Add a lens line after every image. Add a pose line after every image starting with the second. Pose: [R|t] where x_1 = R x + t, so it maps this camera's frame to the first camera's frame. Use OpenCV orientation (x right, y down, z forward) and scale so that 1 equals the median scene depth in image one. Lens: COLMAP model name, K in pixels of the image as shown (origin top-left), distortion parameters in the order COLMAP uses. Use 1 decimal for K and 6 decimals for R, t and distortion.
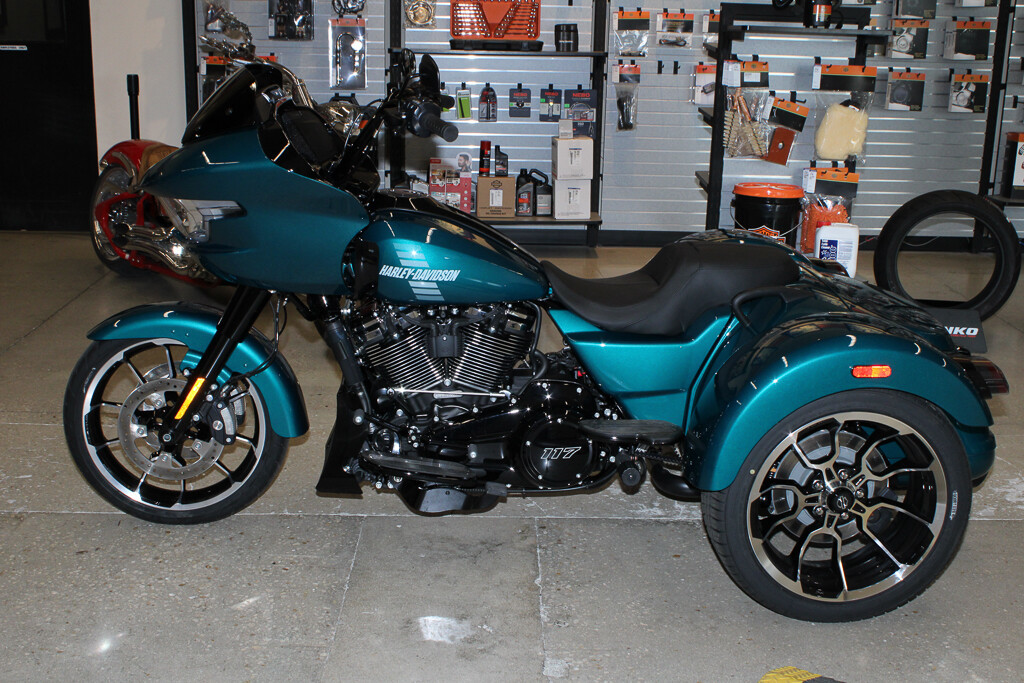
lens RADIAL K [[1269.0, 0, 512.0], [0, 1269.0, 341.5], [0, 0, 1]] dist [-0.075754, 0.030620]
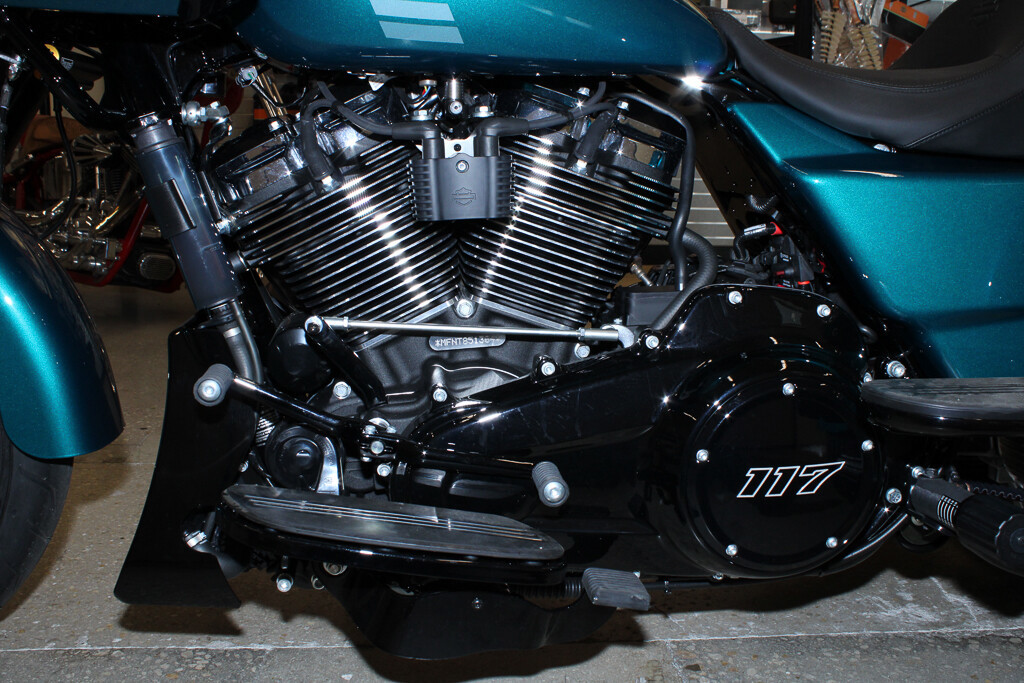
lens RADIAL K [[1031.5, 0, 512.0], [0, 1031.5, 341.5], [0, 0, 1]] dist [-0.076625, 0.000155]
pose [[0.999035, -0.017515, 0.040286, -0.049100], [0.020689, 0.996599, -0.079770, 0.067537], [-0.038752, 0.080527, 0.995999, 0.683168]]
